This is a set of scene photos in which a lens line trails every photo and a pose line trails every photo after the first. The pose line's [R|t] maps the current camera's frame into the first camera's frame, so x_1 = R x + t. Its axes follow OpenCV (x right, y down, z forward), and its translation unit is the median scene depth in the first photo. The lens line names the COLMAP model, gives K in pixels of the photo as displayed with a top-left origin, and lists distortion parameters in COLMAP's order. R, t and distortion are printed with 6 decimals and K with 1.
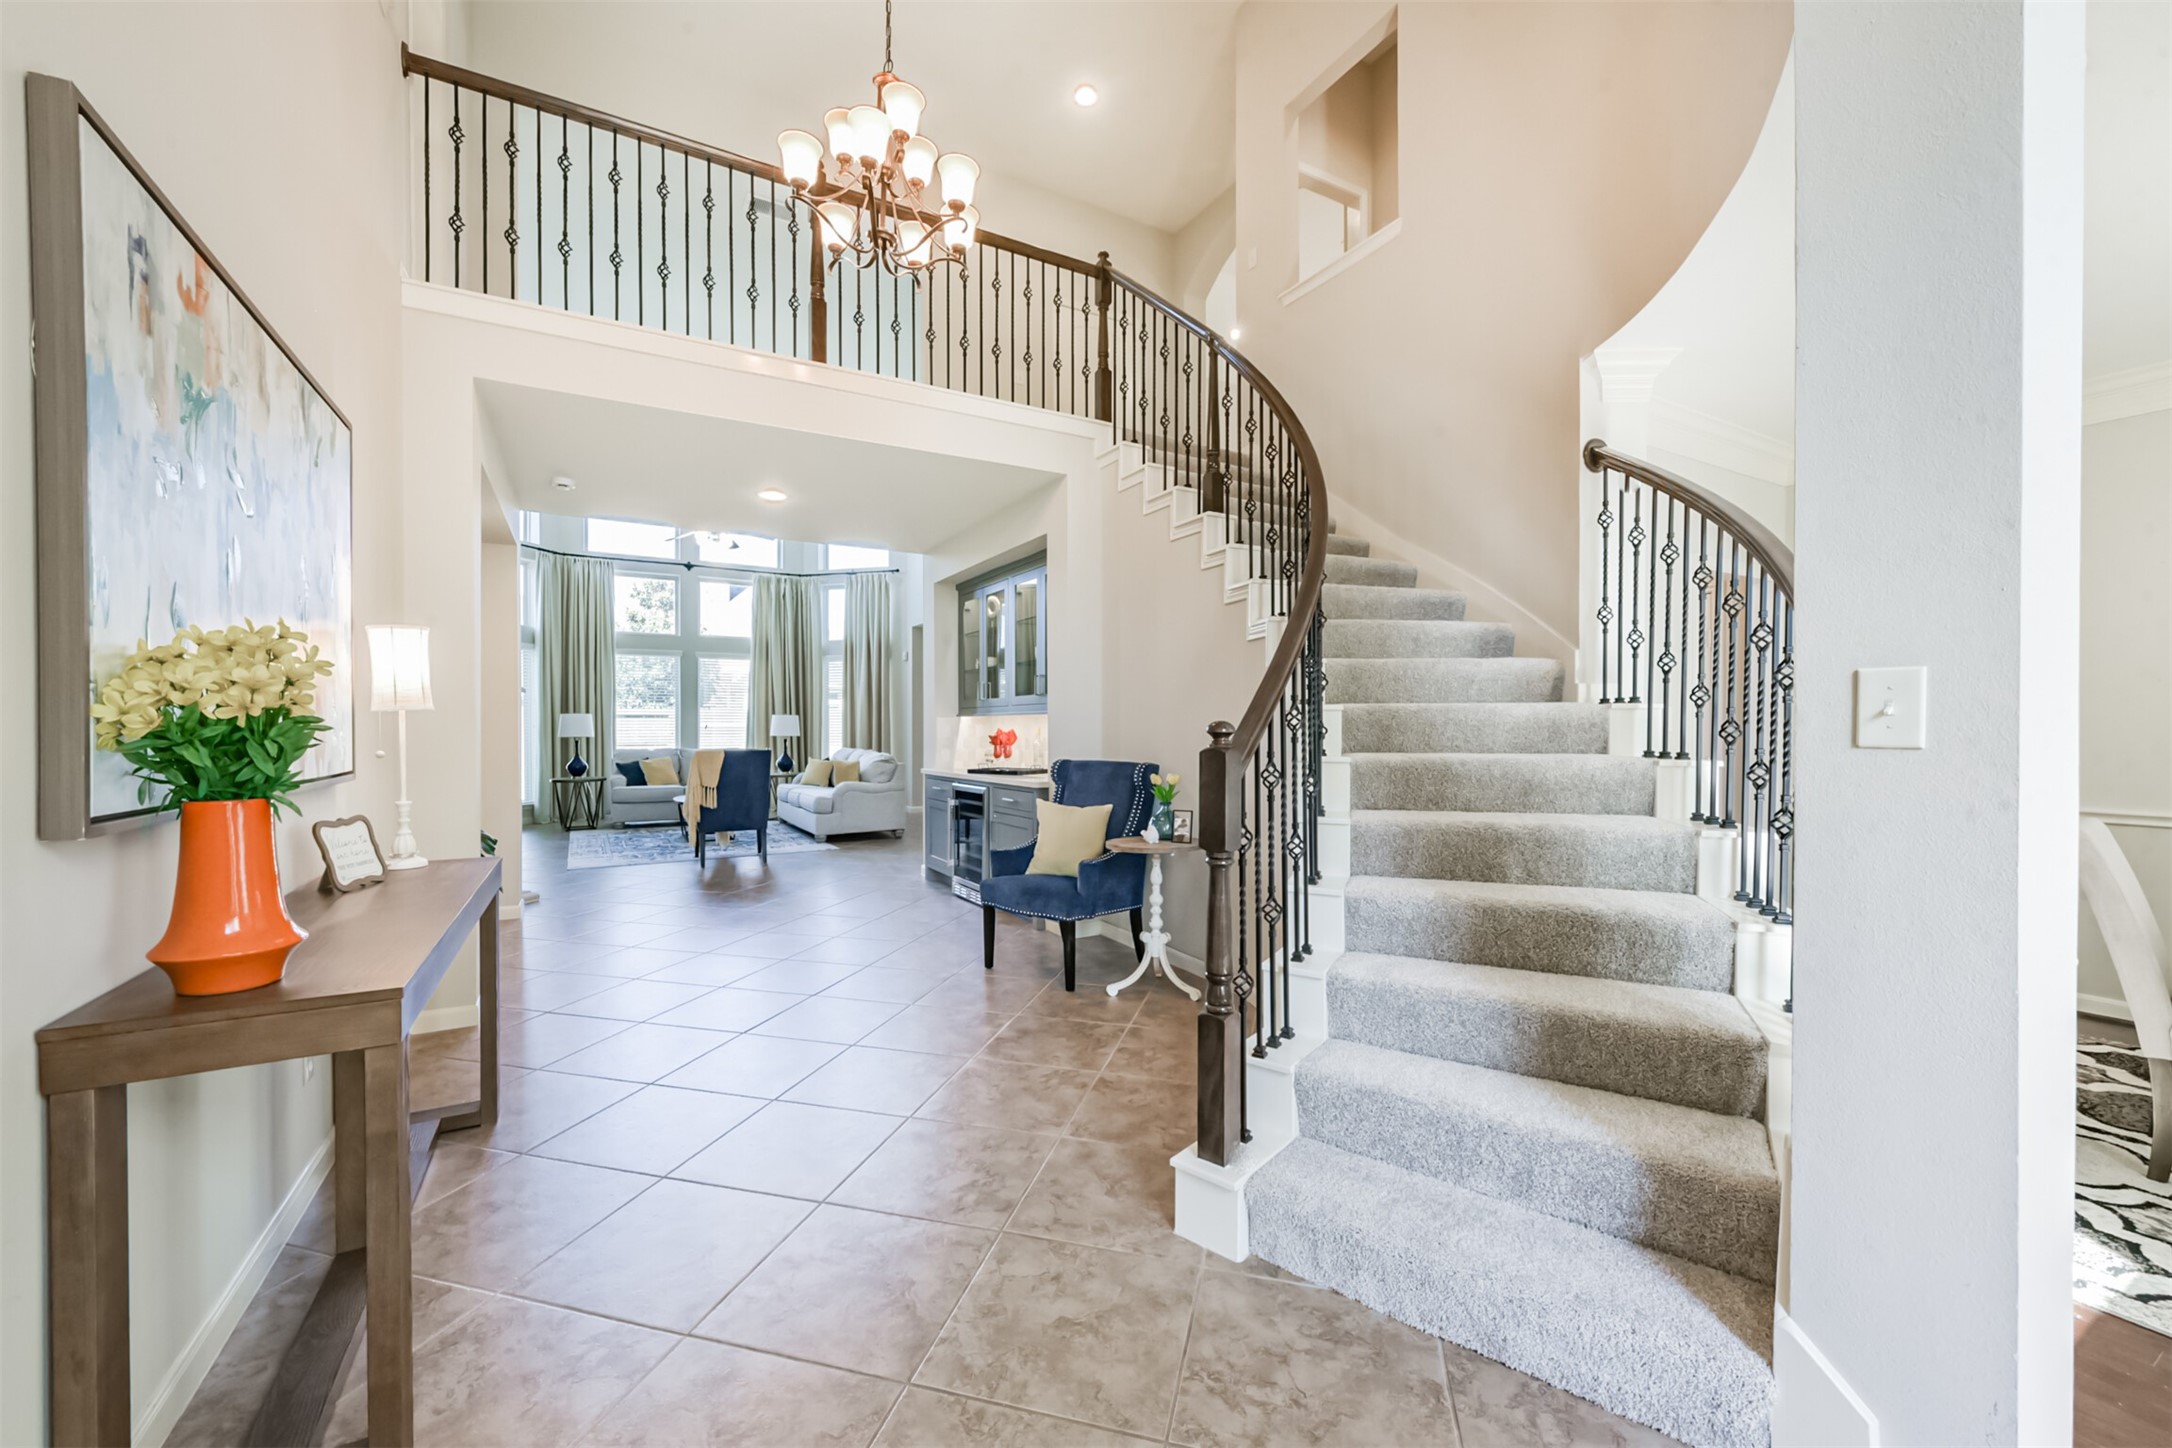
lens RADIAL K [[860.8, 0, 1094.0], [0, 860.8, 730.2], [0, 0, 1]] dist [0.001392, -0.000242]
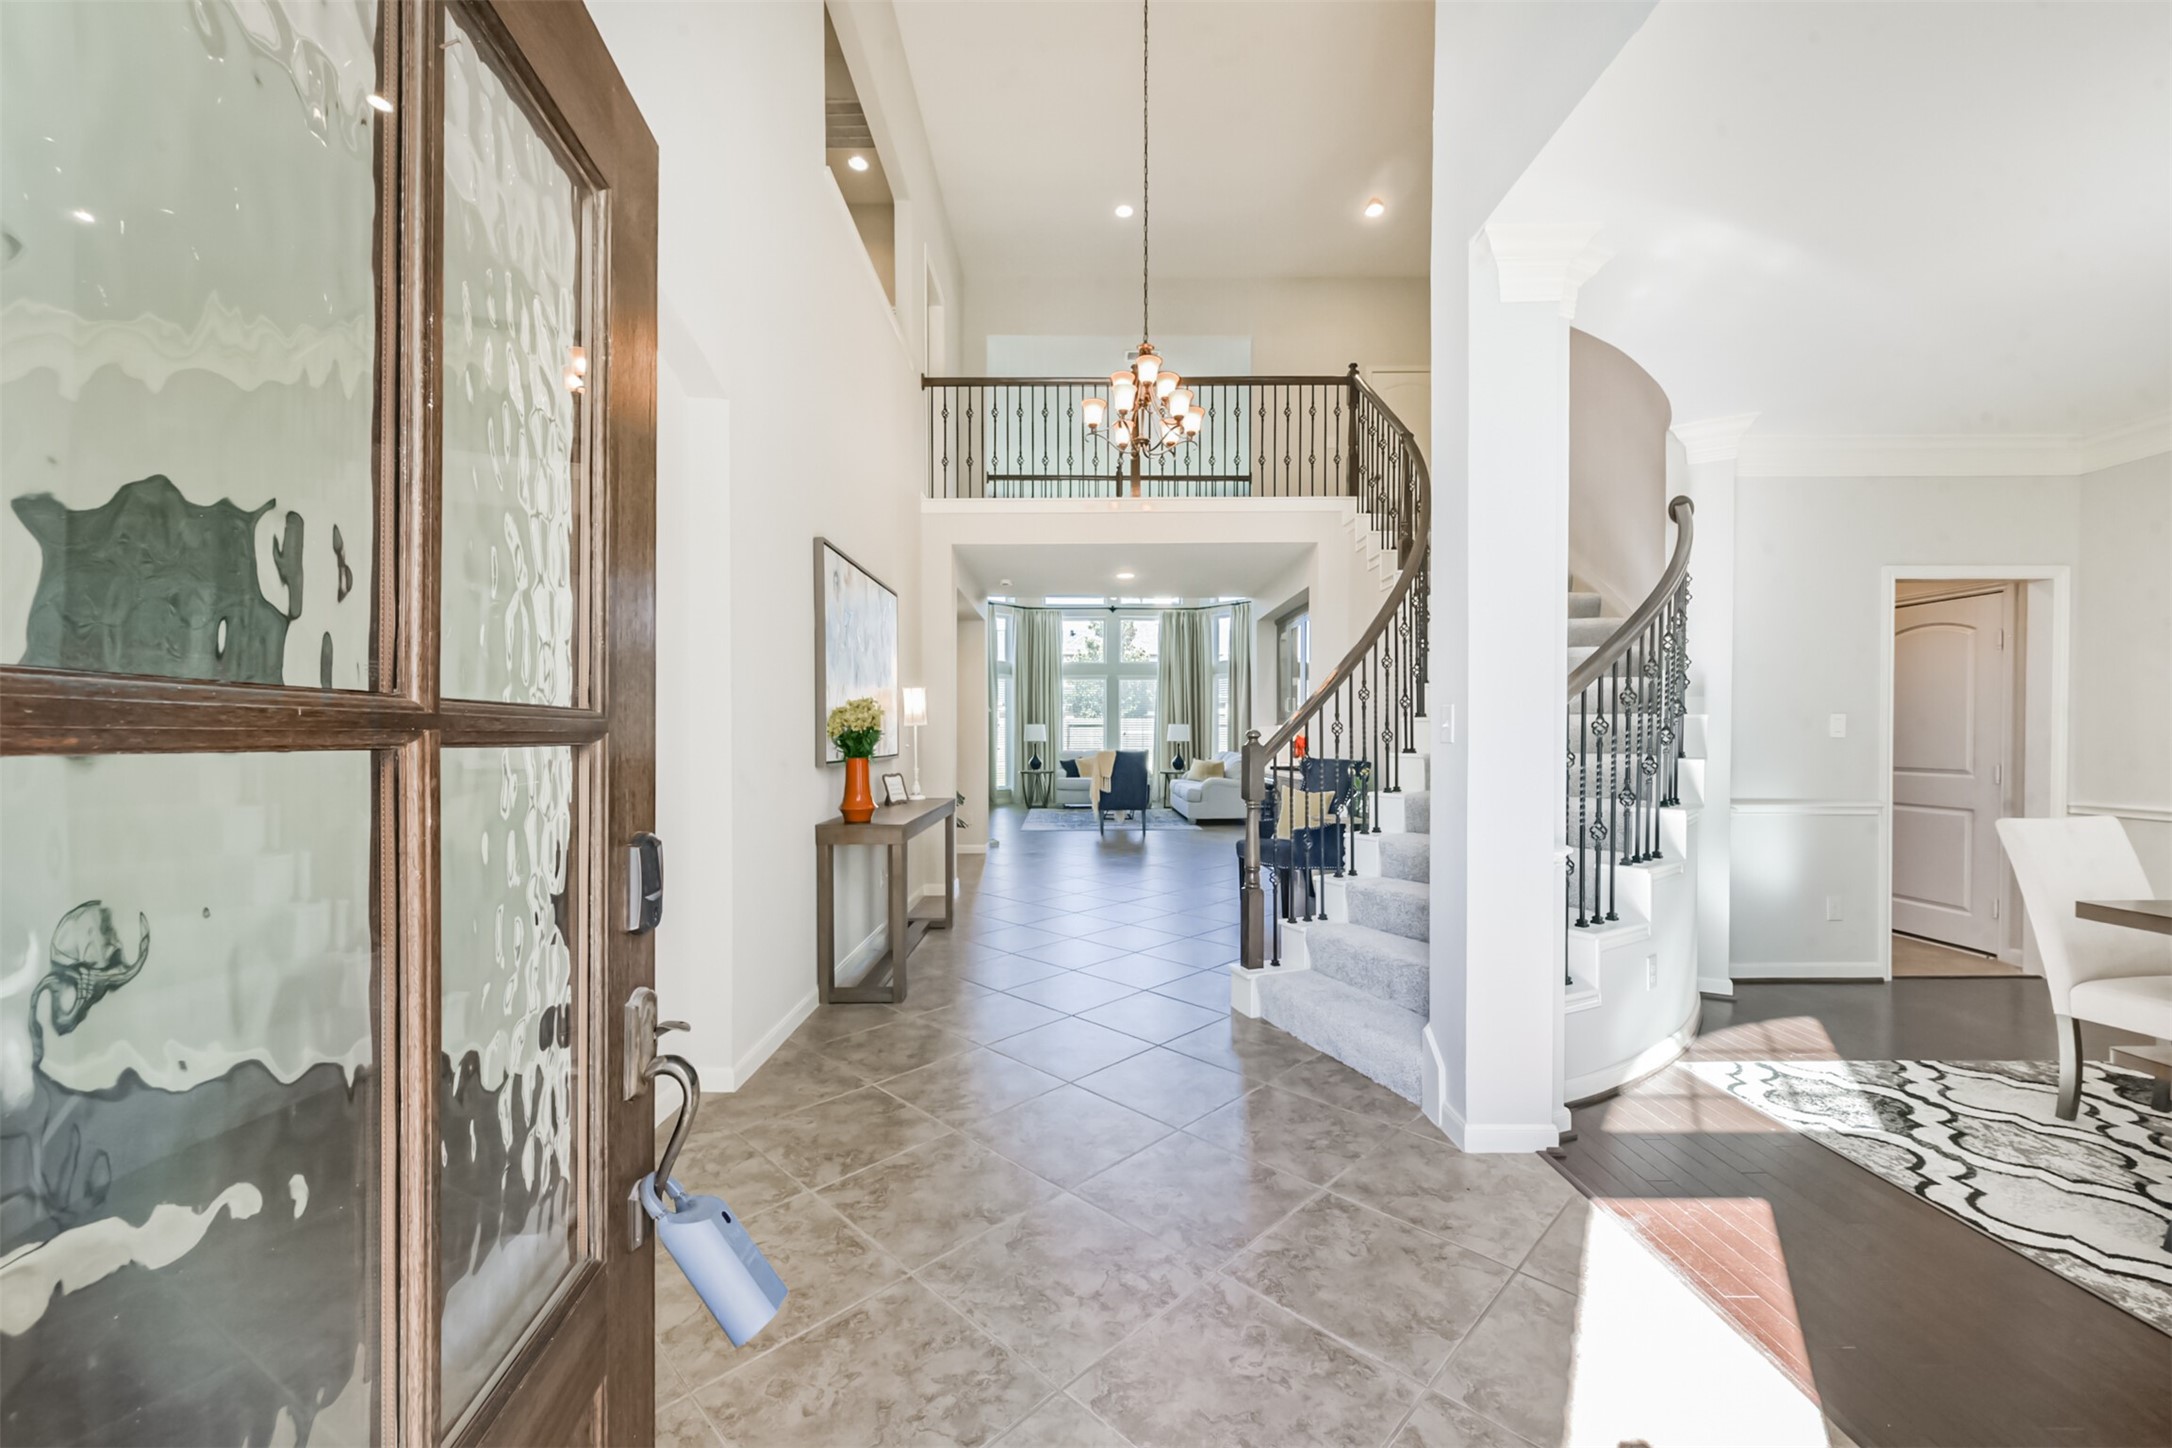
lens RADIAL K [[877.5, 0, 1090.1], [0, 877.5, 738.5], [0, 0, 1]] dist [0.000172, -0.000005]
pose [[0.867869, 0.001994, -0.496790, 0.325580], [-0.001072, 0.999997, 0.002141, 0.001751], [0.496793, -0.001326, 0.867868, -0.334406]]
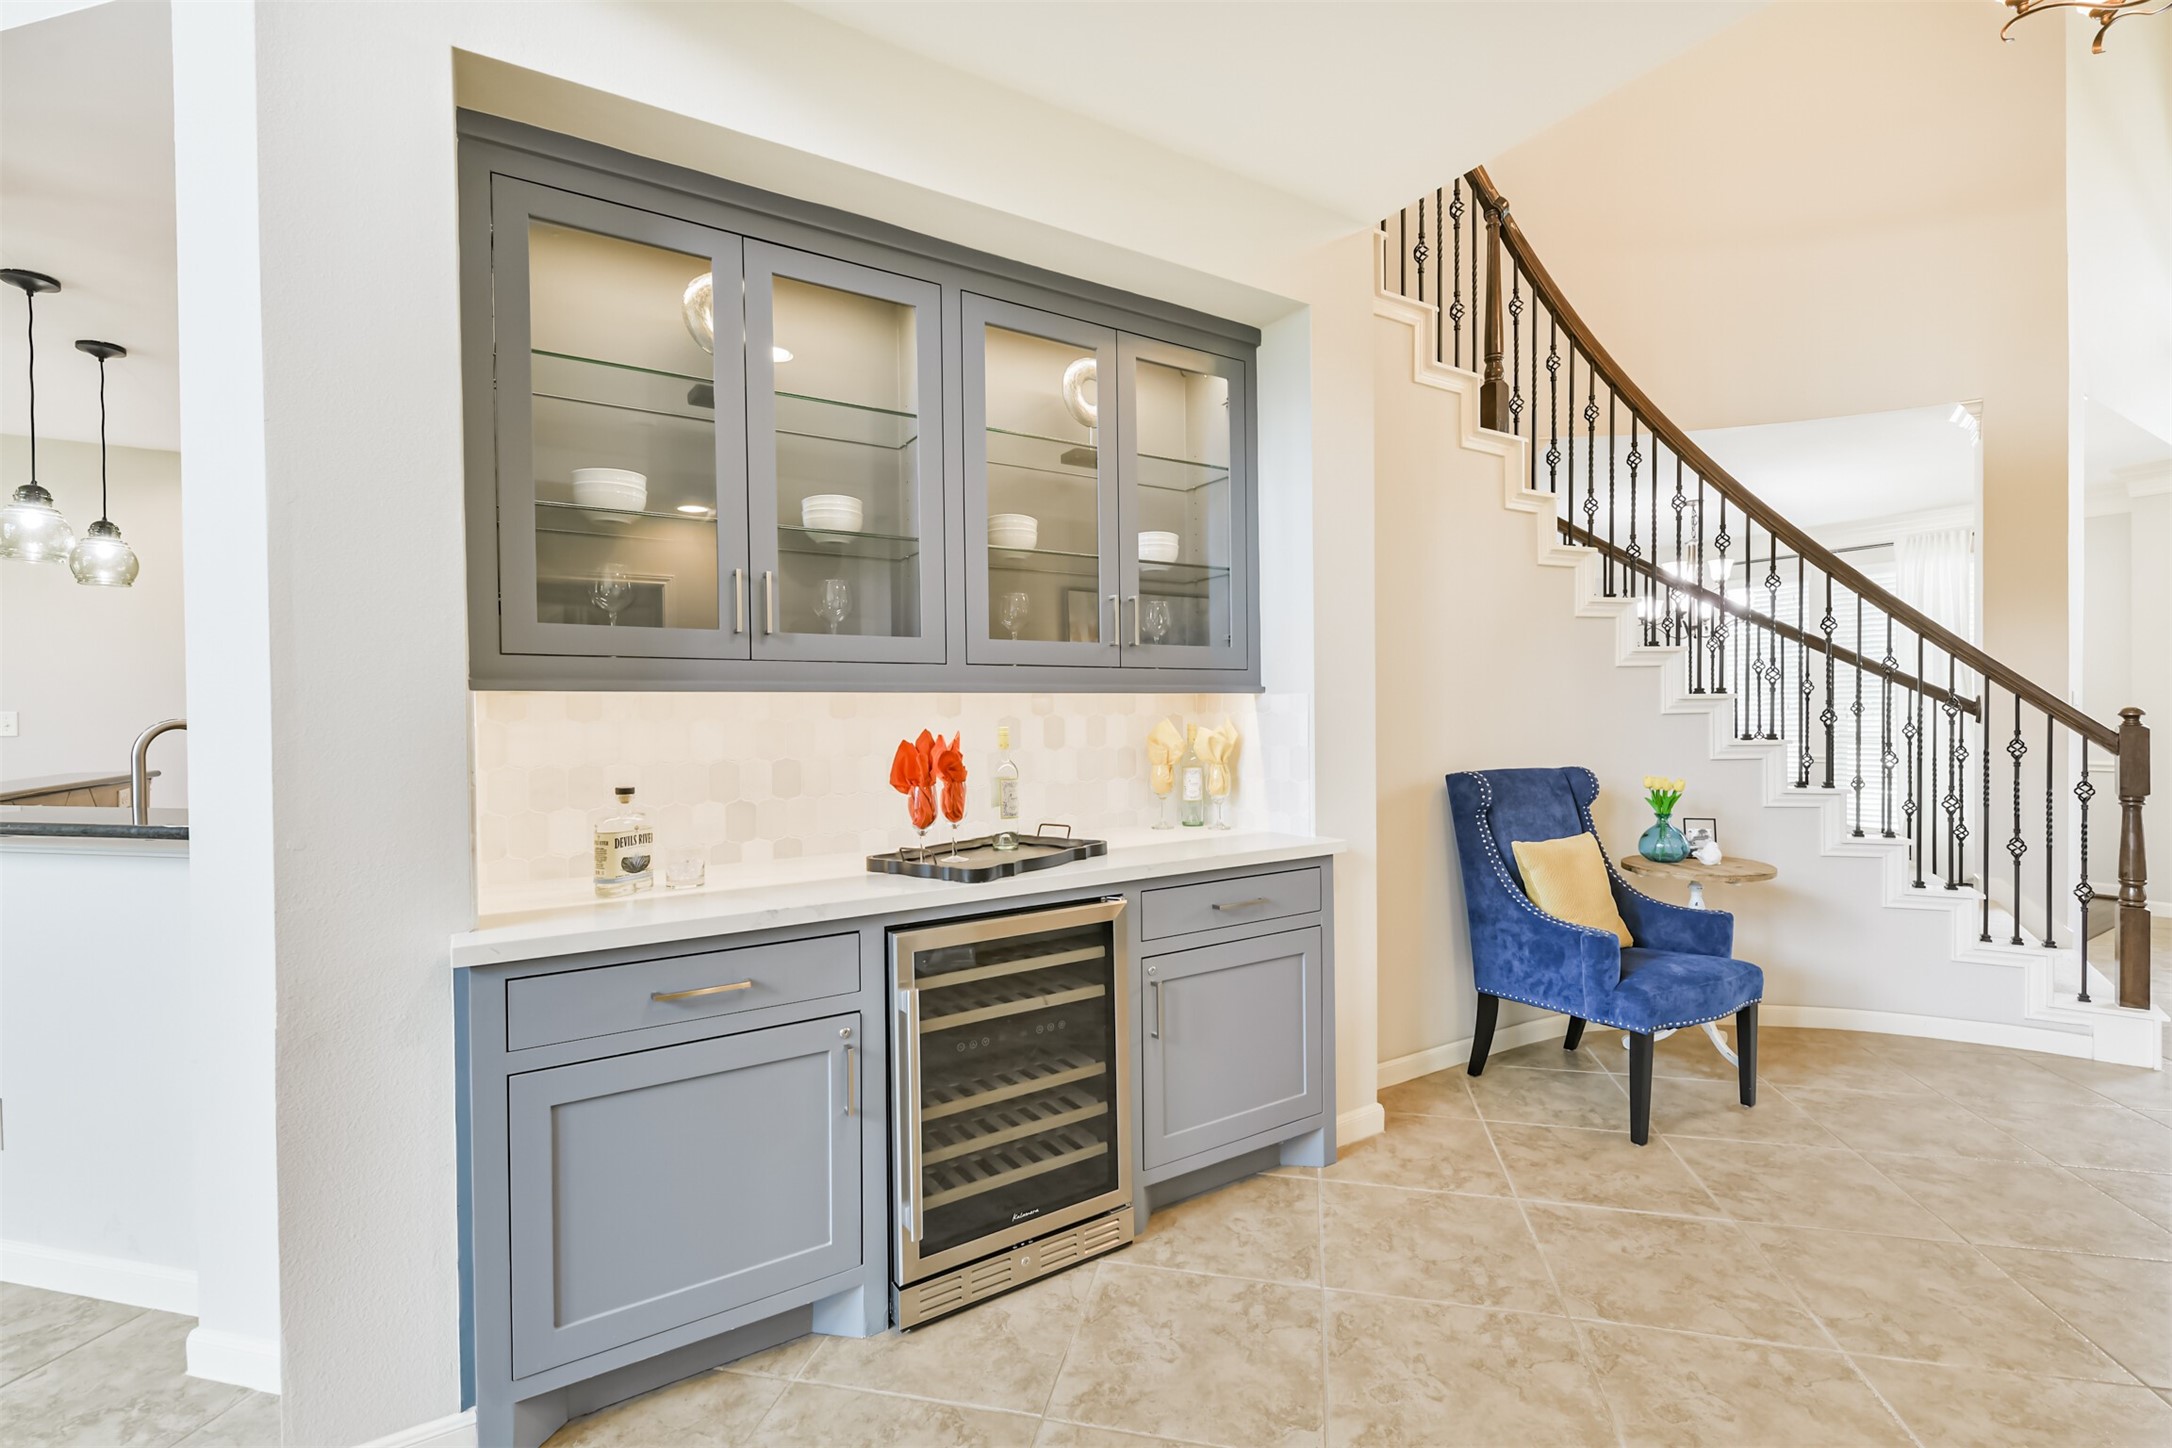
lens RADIAL K [[935.8, 0, 1092.4], [0, 935.8, 717.5], [0, 0, 1]] dist [0.023729, -0.012106]
pose [[-0.048358, -0.009766, 0.998782, -0.574266], [0.005516, 0.999934, 0.010044, -0.013666], [-0.998815, 0.005995, -0.048301, 1.175598]]
